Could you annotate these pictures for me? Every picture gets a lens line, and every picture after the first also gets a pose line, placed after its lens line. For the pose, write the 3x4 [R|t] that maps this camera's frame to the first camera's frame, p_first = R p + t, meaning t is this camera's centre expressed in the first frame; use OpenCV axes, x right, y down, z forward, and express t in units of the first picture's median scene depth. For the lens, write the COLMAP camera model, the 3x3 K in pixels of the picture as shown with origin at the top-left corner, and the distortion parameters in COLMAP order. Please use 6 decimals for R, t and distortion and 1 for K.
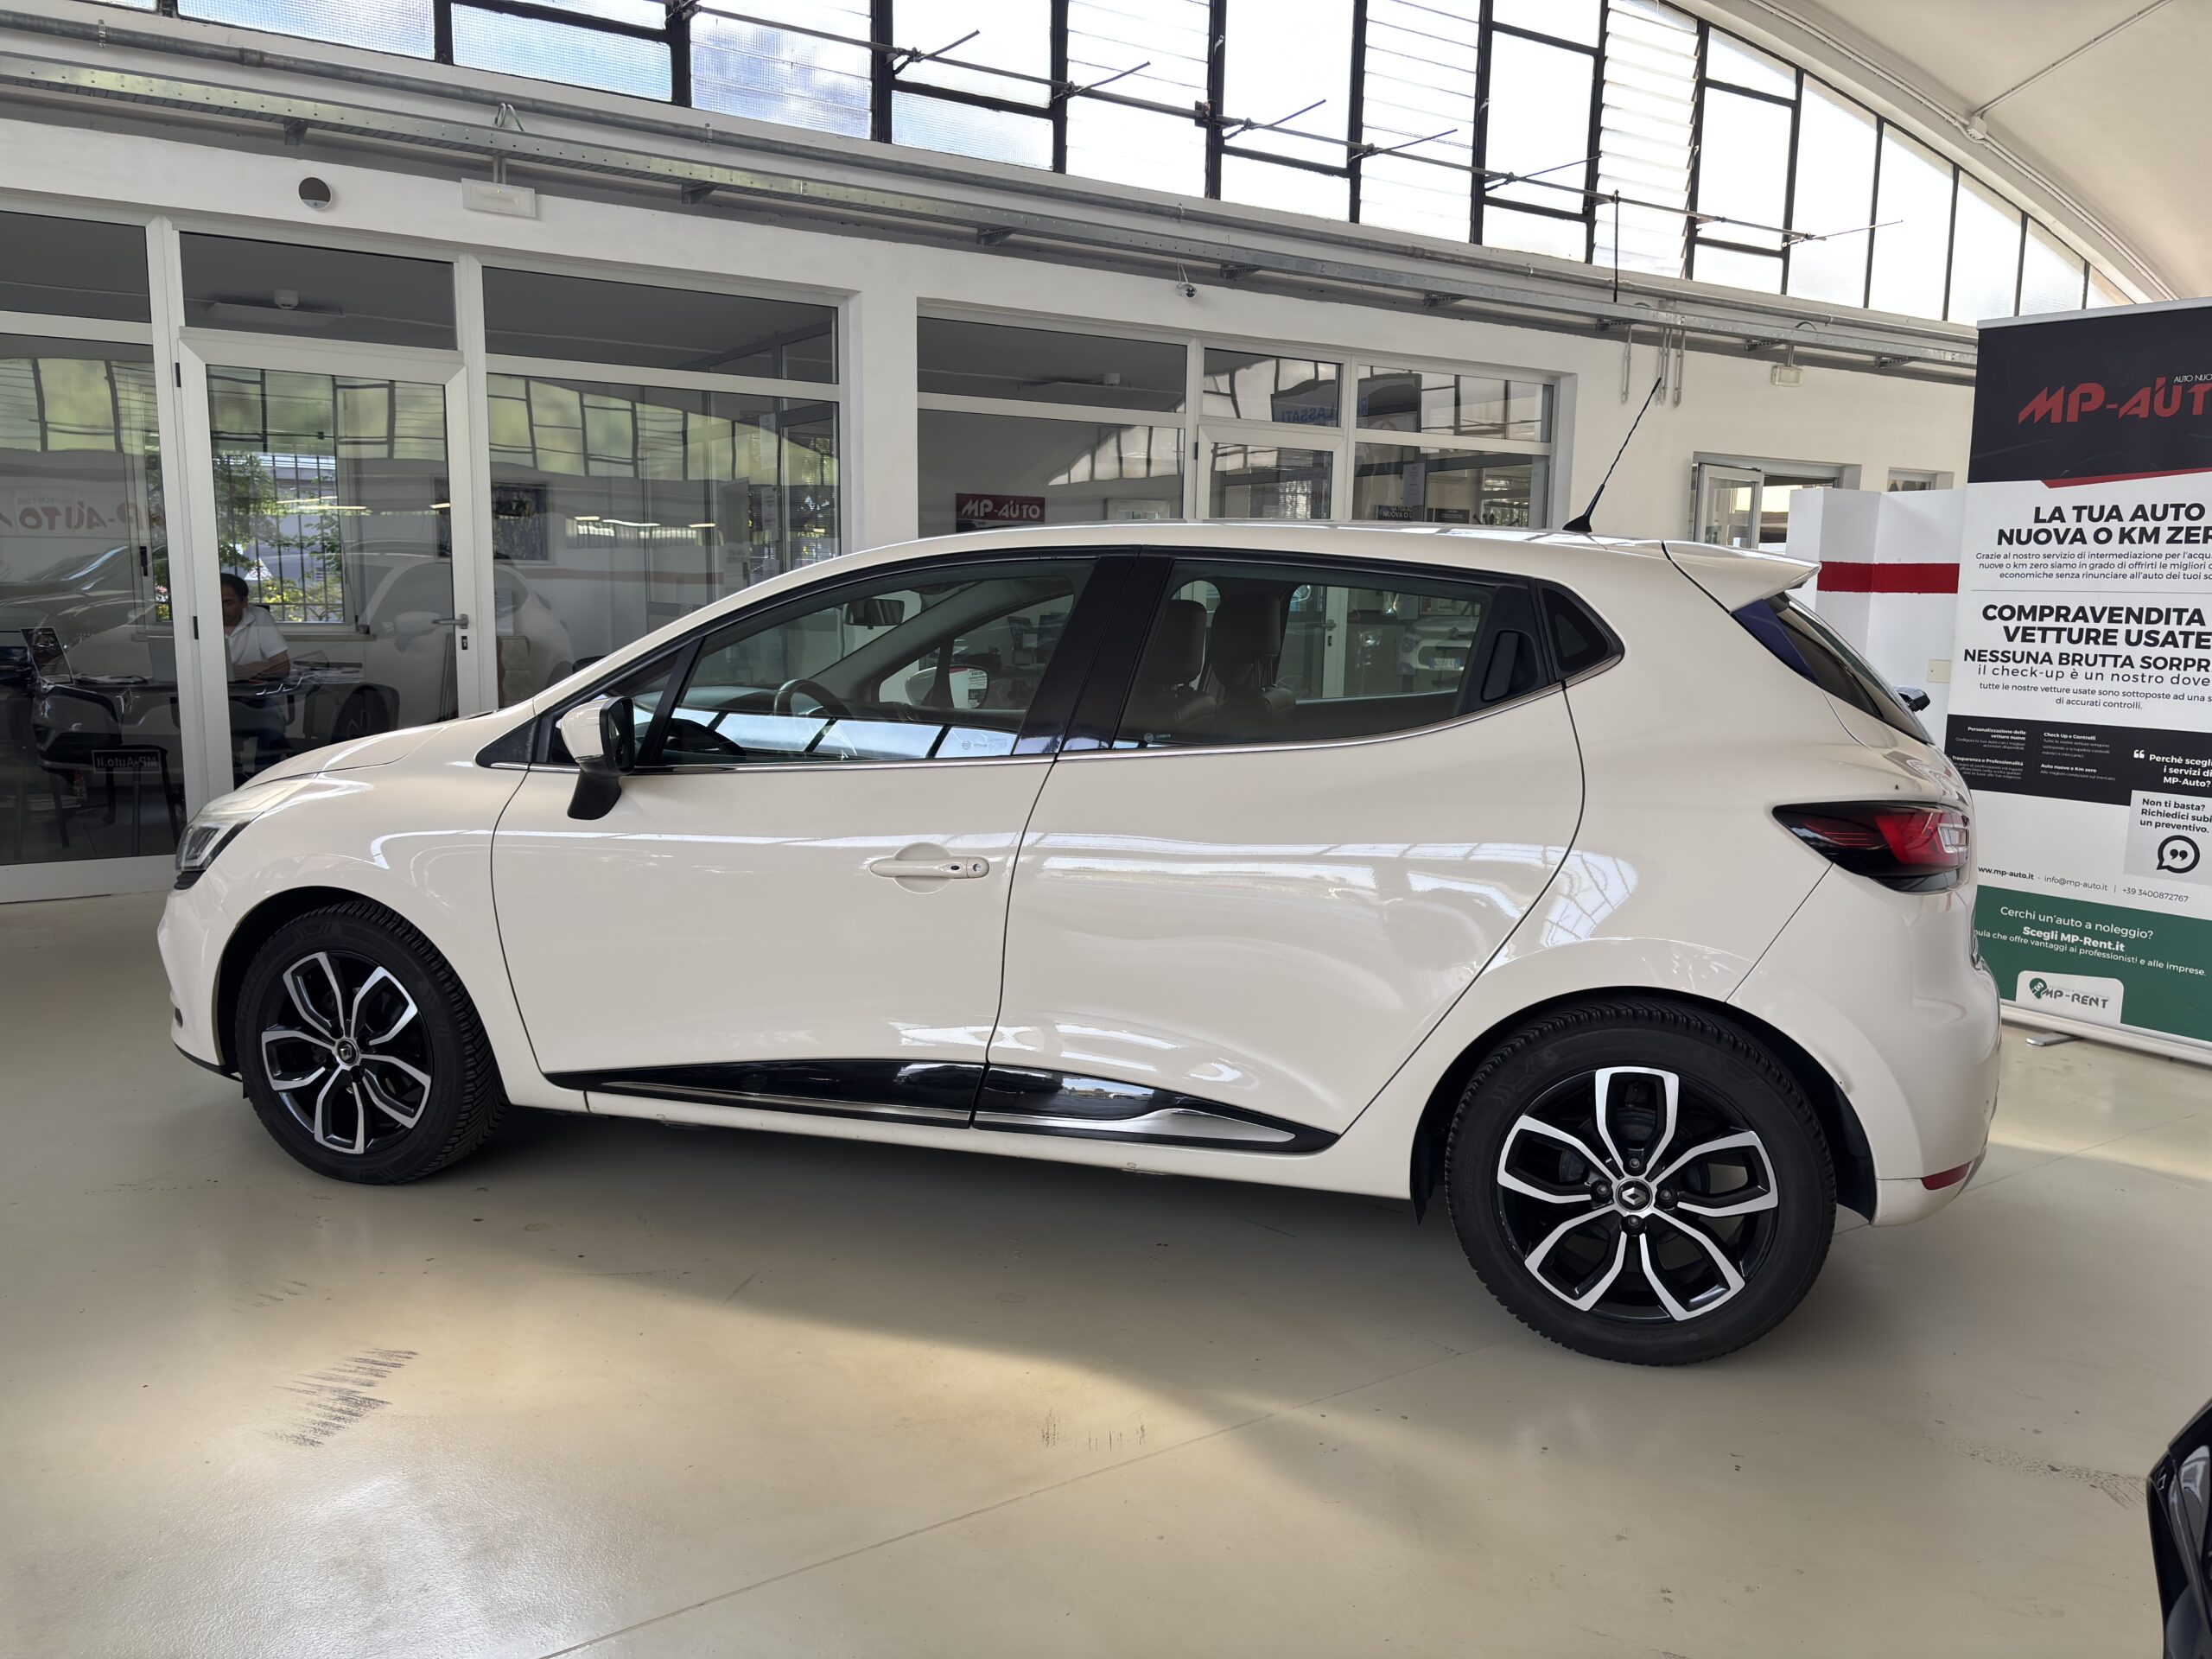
lens RADIAL K [[1685.9, 0, 1081.4], [0, 1685.9, 840.4], [0, 0, 1]] dist [0.041247, -0.039486]
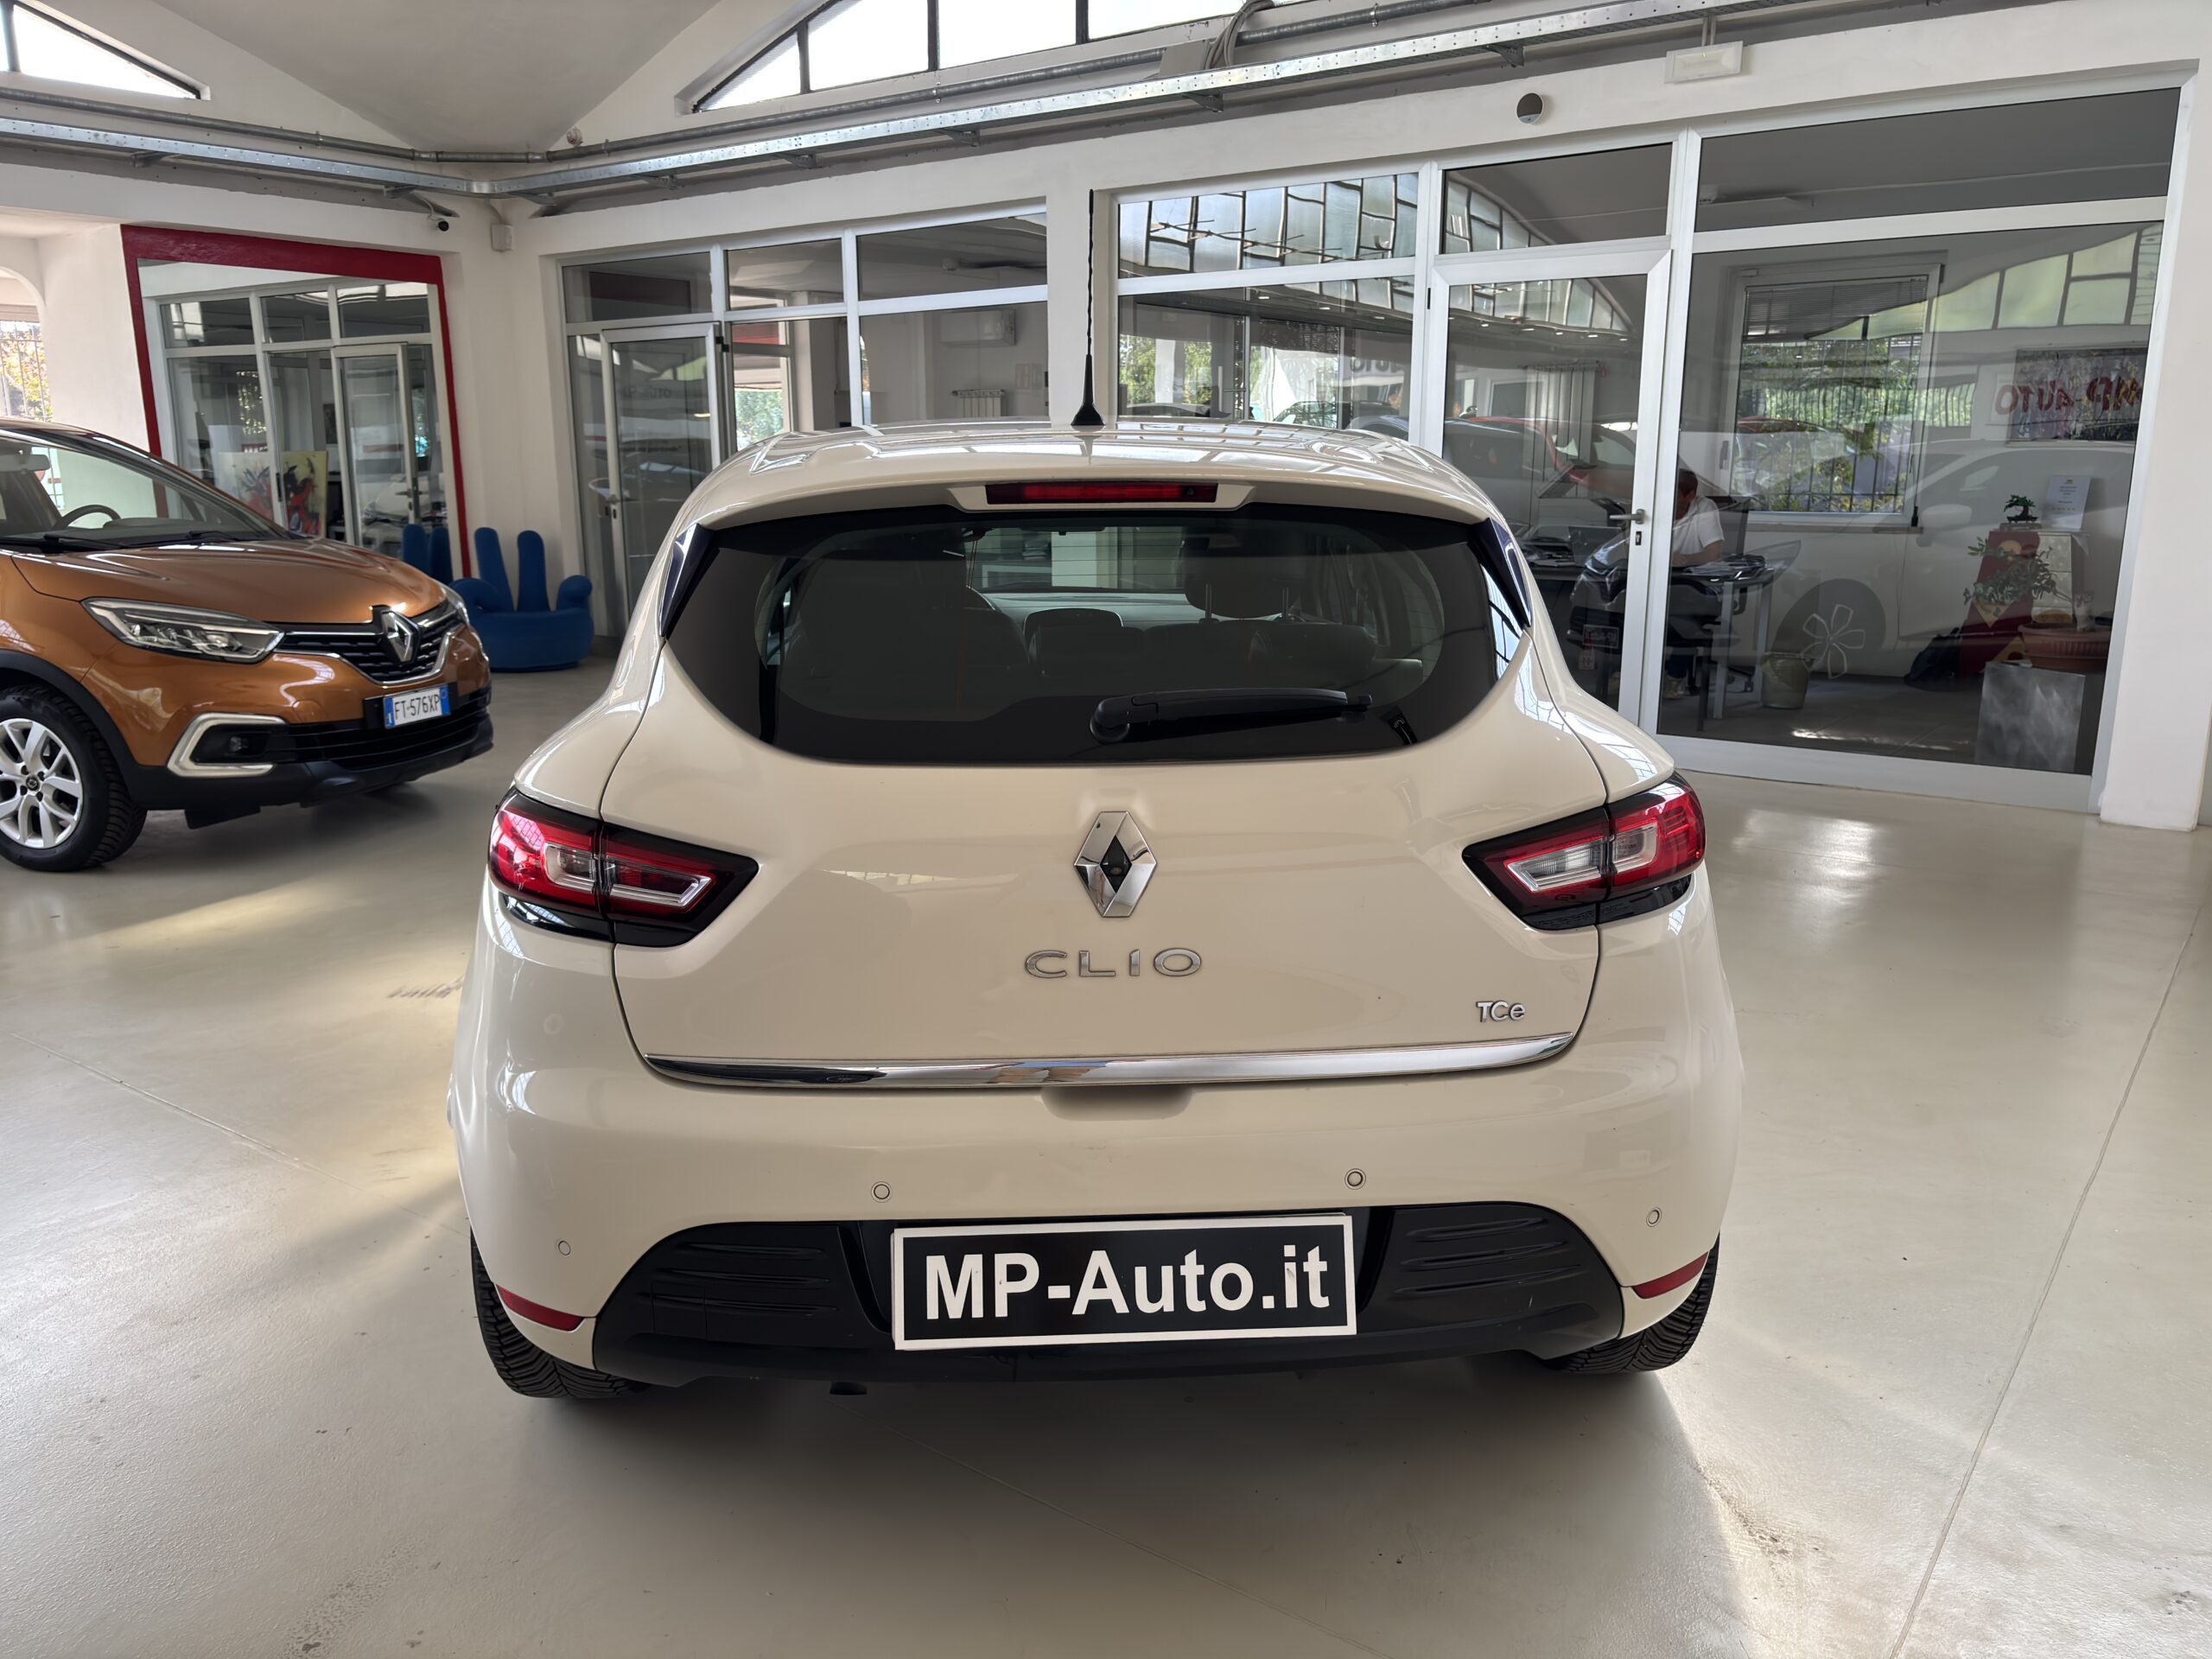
lens RADIAL K [[1685.9, 0, 1100.1], [0, 1685.9, 836.0], [0, 0, 1]] dist [0.041247, -0.039486]
pose [[0.339967, 0.193342, -0.920348, 0.404345], [-0.130809, 0.978847, 0.157312, -0.051837], [0.931295, 0.066909, 0.358067, 0.310097]]
